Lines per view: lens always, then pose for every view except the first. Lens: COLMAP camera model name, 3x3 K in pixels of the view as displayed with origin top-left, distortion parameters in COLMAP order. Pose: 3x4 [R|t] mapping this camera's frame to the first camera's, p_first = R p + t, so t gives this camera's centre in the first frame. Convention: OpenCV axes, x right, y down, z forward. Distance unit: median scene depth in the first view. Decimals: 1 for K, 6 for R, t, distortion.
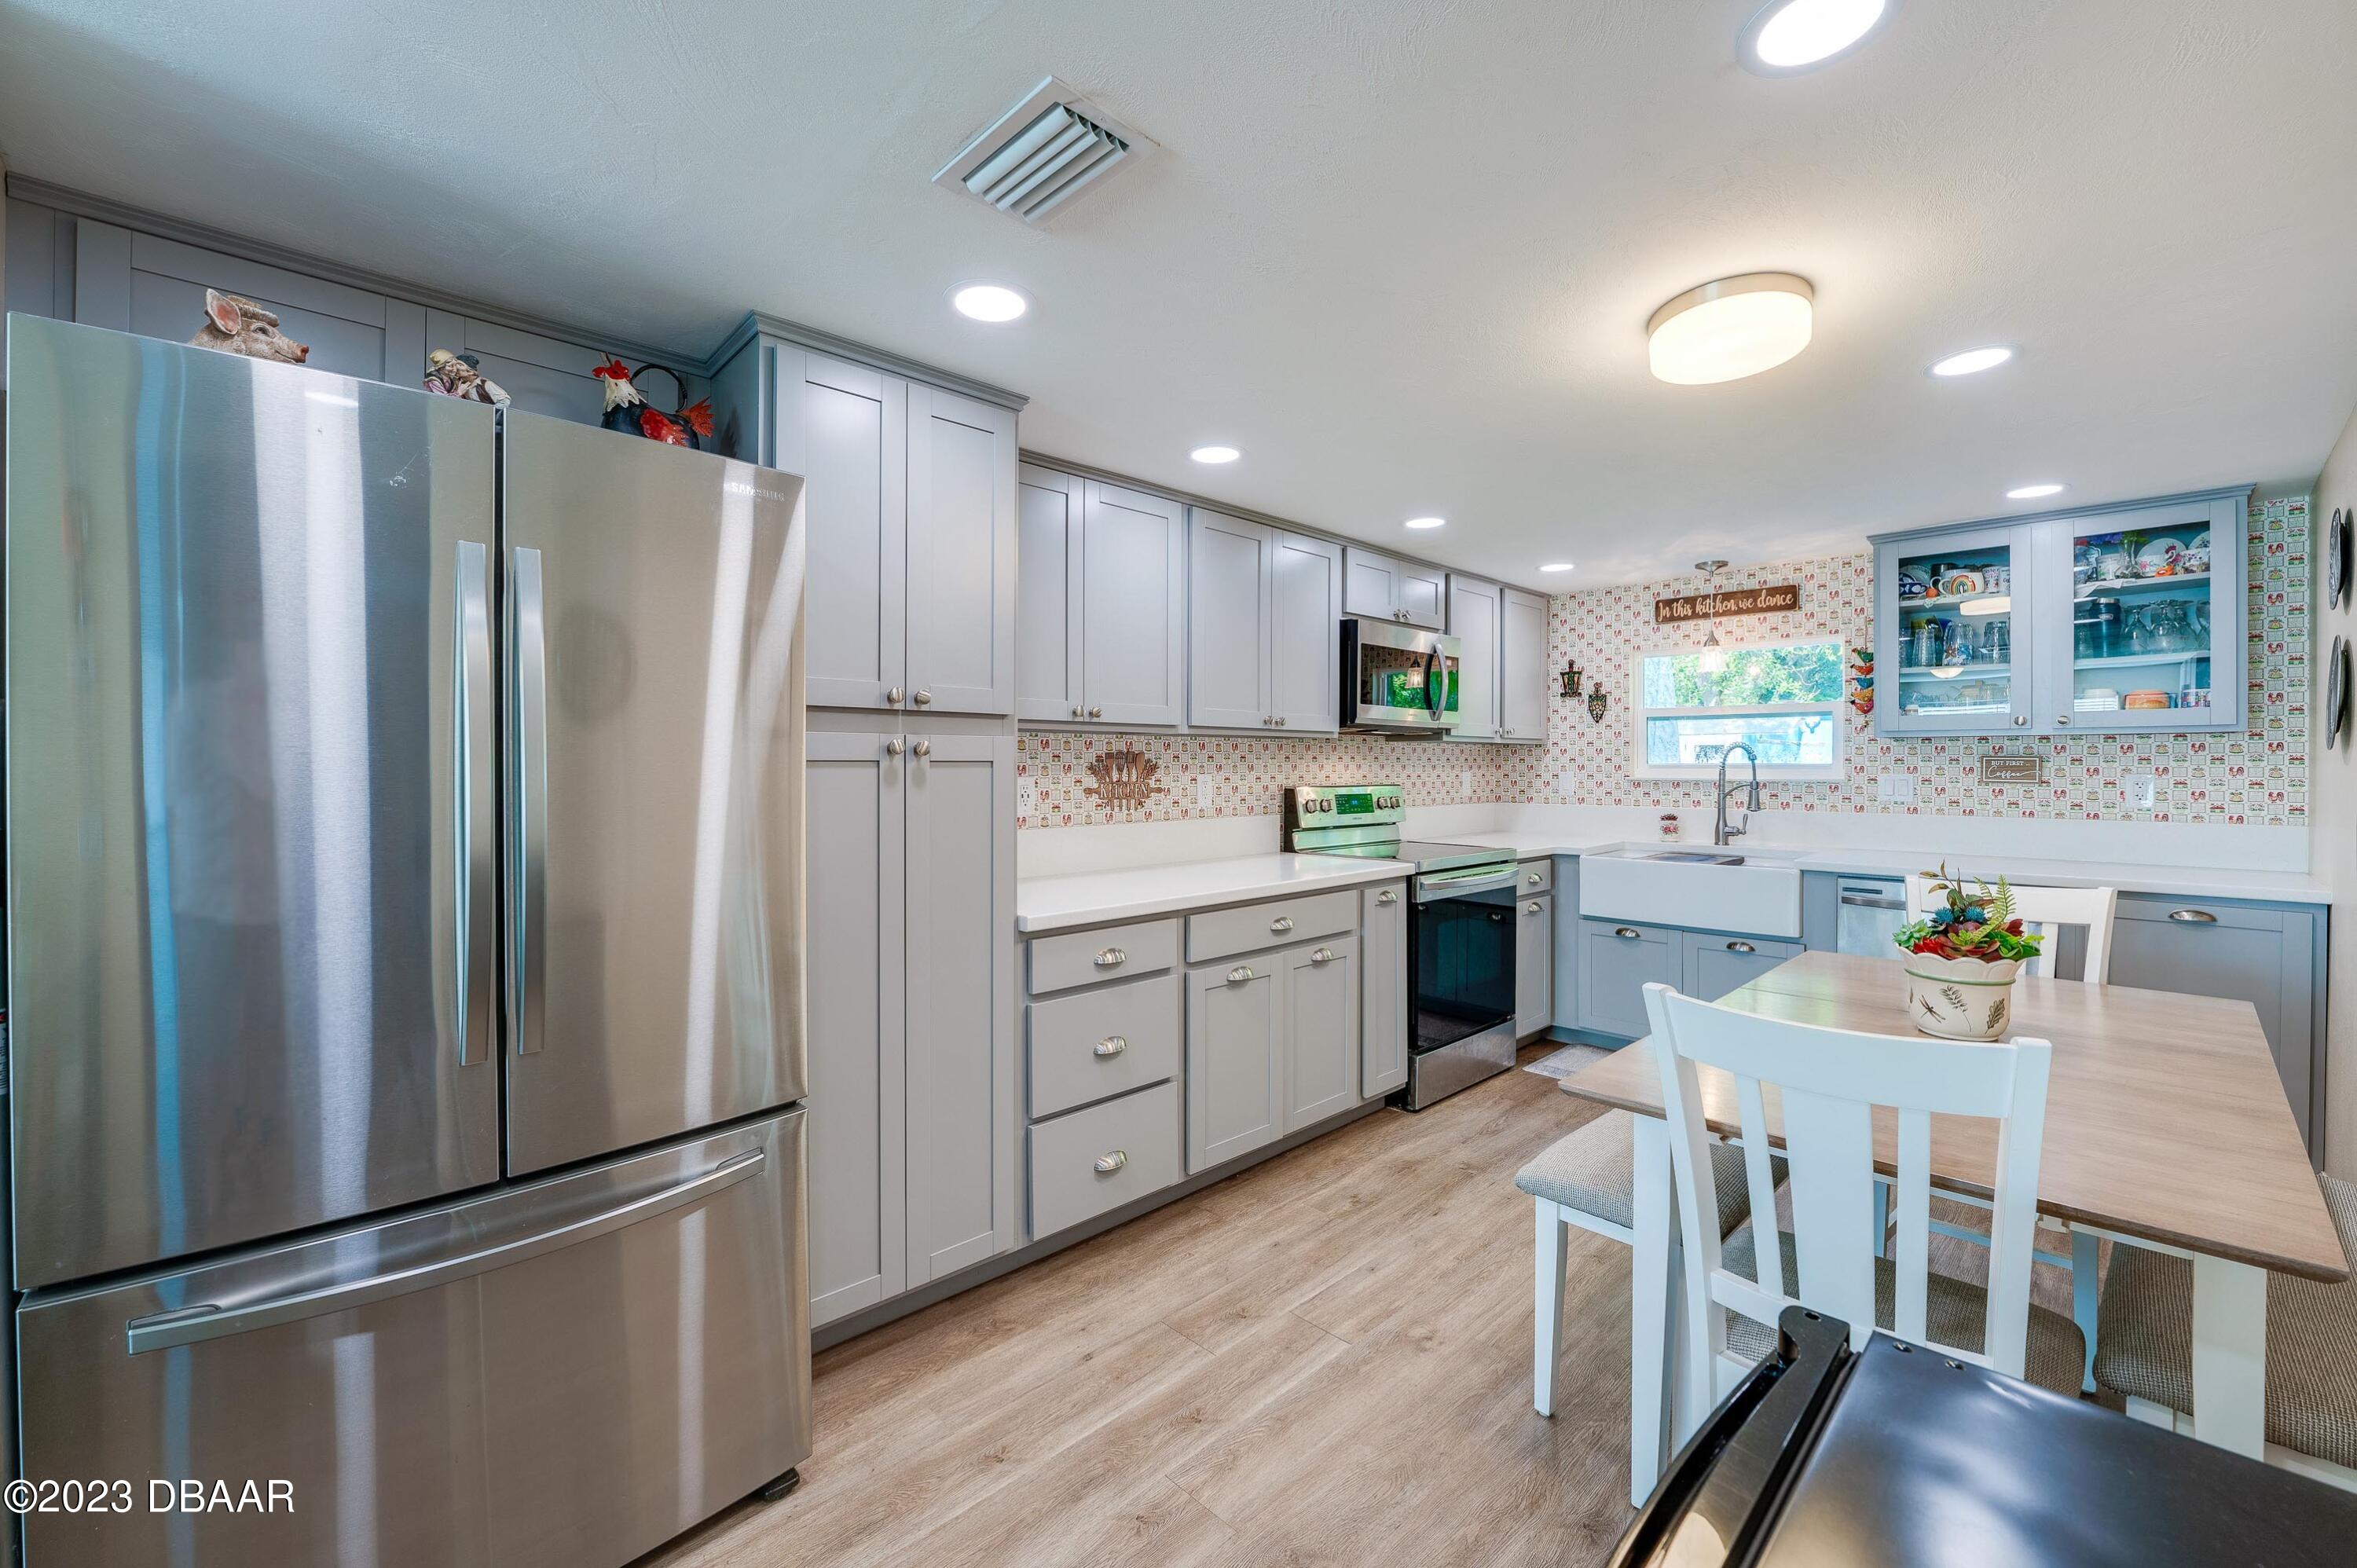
lens RADIAL K [[968.5, 0, 1183.7], [0, 968.5, 769.4], [0, 0, 1]] dist [-0.011952, 0.000221]
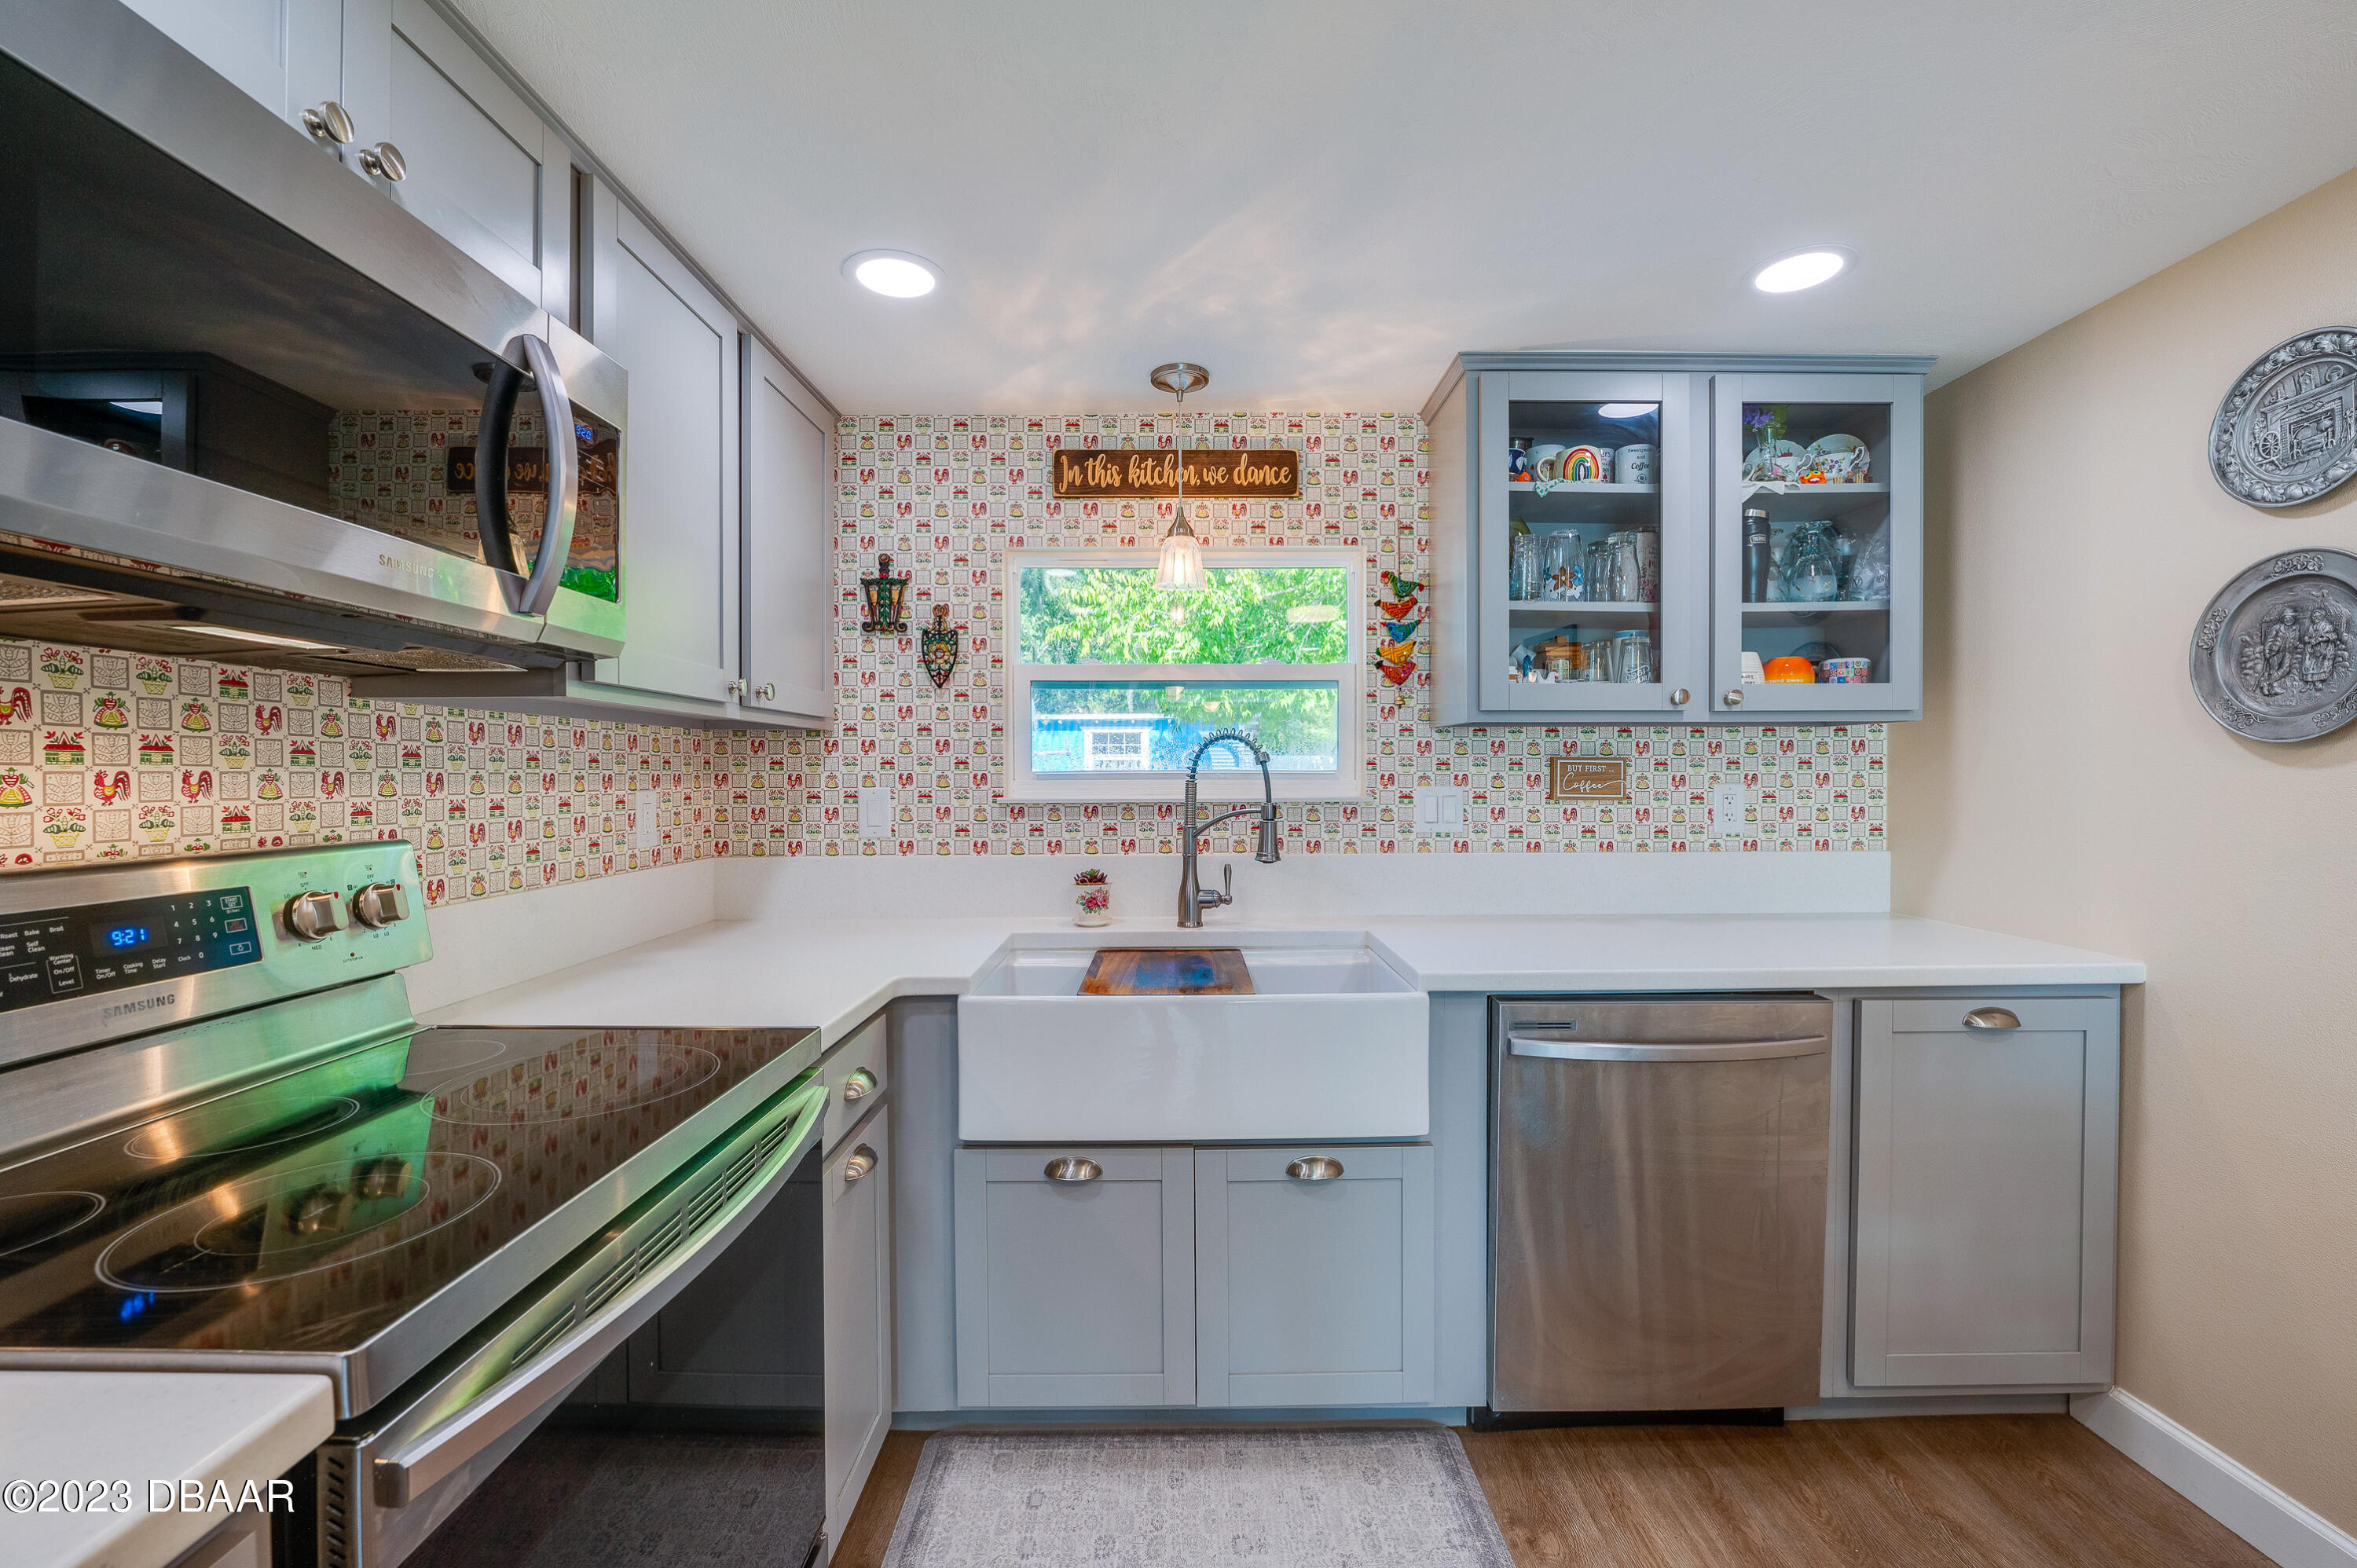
lens RADIAL K [[938.3, 0, 1183.6], [0, 938.3, 780.1], [0, 0, 1]] dist [-0.017512, 0.000024]
pose [[0.687195, -0.007382, 0.726435, 0.199417], [0.007213, 0.999968, 0.003339, -0.002467], [-0.726437, 0.002946, 0.687227, 0.693635]]
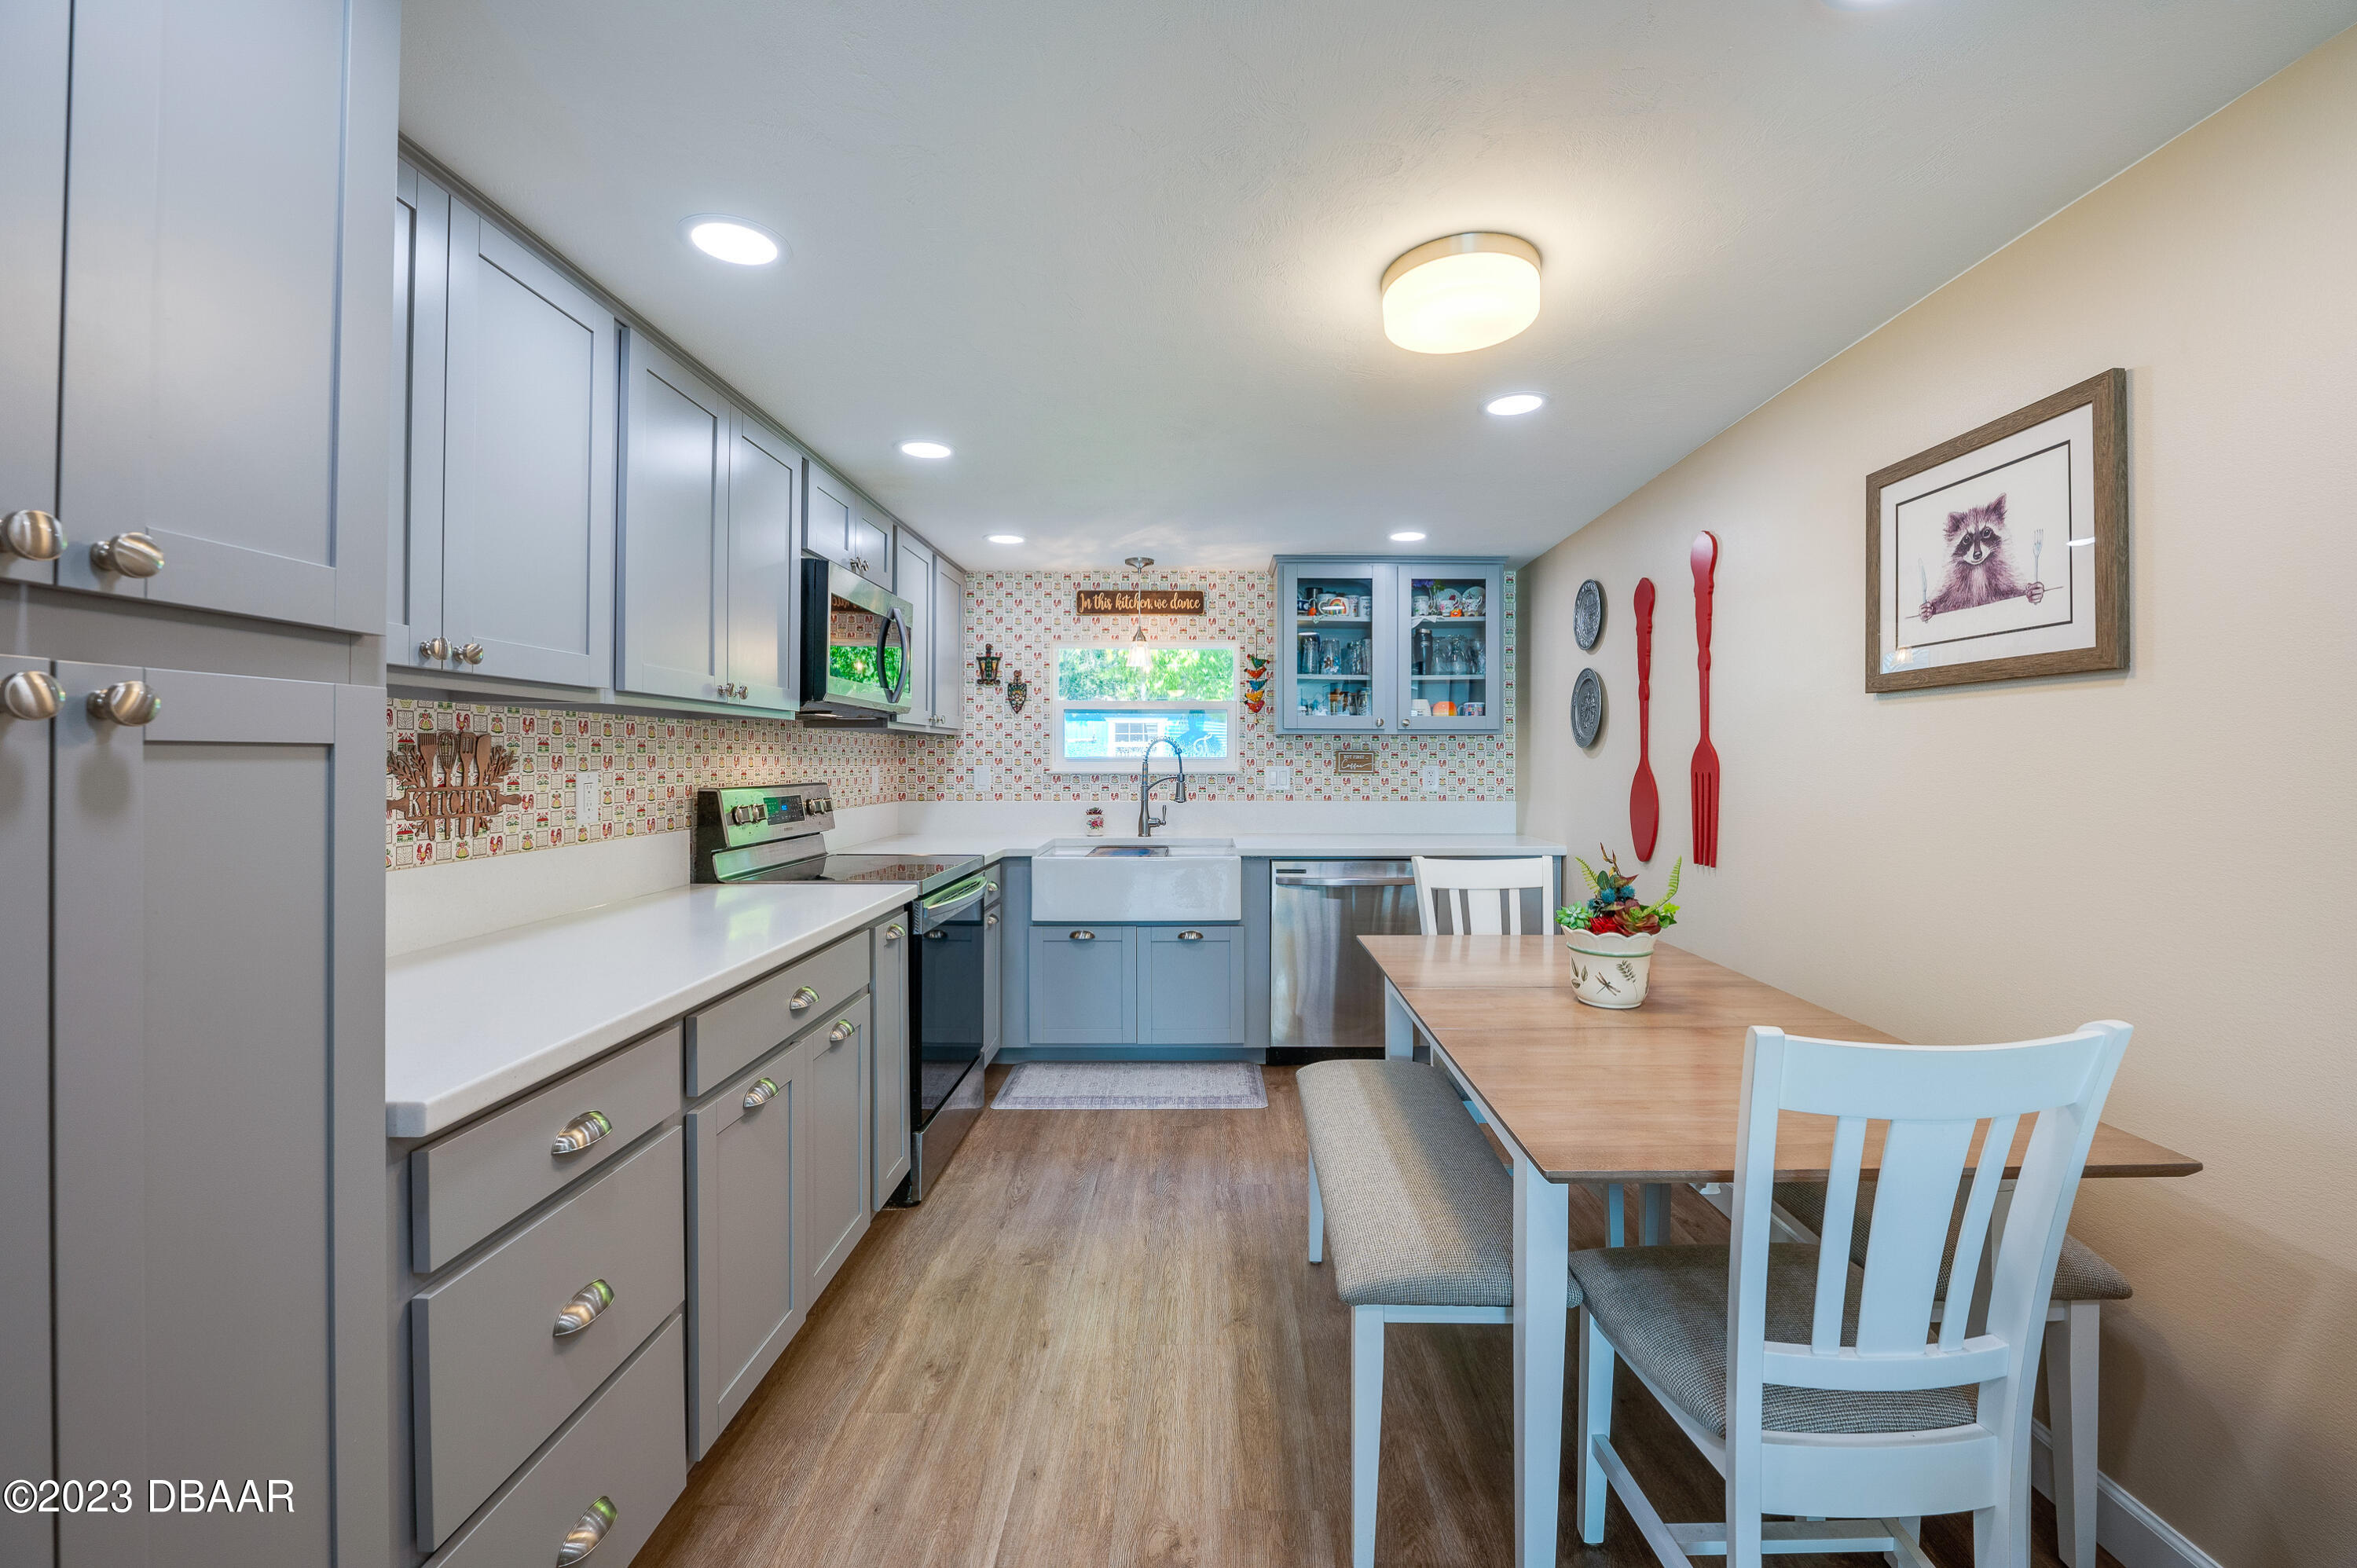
lens RADIAL K [[951.8, 0, 1218.0], [0, 951.8, 755.8], [0, 0, 1]] dist [-0.017961, 0.000032]
pose [[0.684974, 0.003285, 0.728560, -0.132603], [0.002558, 0.999973, -0.006913, -0.000079], [-0.728563, 0.006599, 0.684947, 0.266055]]
